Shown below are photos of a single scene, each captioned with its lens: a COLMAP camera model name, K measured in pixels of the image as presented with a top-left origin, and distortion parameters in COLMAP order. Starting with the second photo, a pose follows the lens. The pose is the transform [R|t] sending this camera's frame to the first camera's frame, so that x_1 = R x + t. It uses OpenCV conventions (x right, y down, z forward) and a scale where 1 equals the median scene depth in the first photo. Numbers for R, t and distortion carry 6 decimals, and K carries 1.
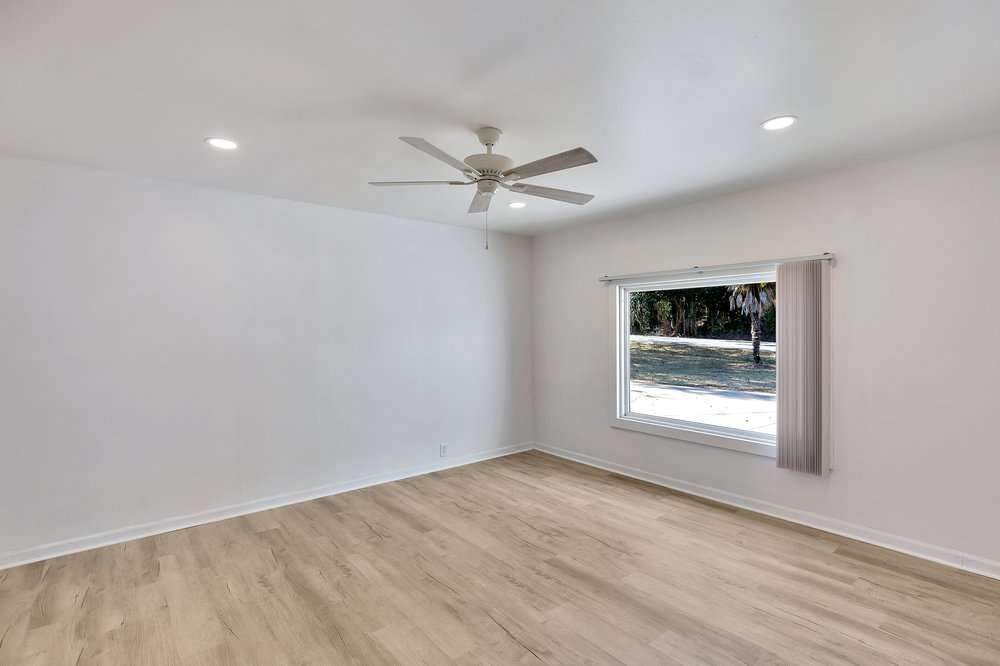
lens RADIAL K [[468.2, 0, 496.6], [0, 468.2, 330.0], [0, 0, 1]] dist [0.010738, -0.001598]
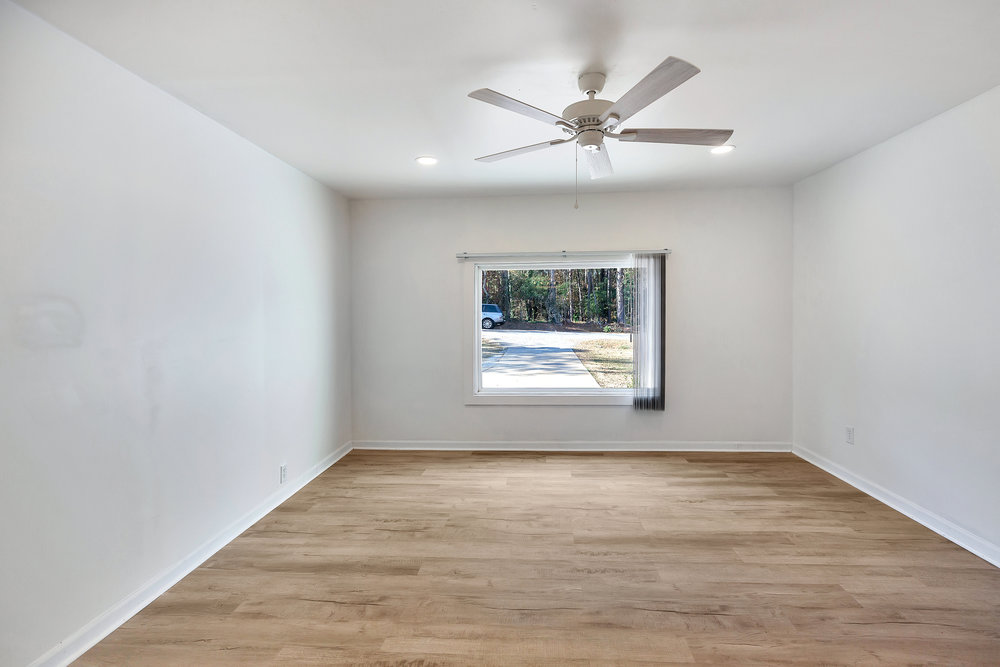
lens RADIAL K [[468.2, 0, 479.4], [0, 468.2, 312.6], [0, 0, 1]] dist [0.010738, -0.001598]
pose [[0.694891, -0.004447, 0.719102, -0.561867], [0.010309, 0.999940, -0.003778, 0.018838], [-0.719041, 0.010039, 0.694895, 0.366078]]
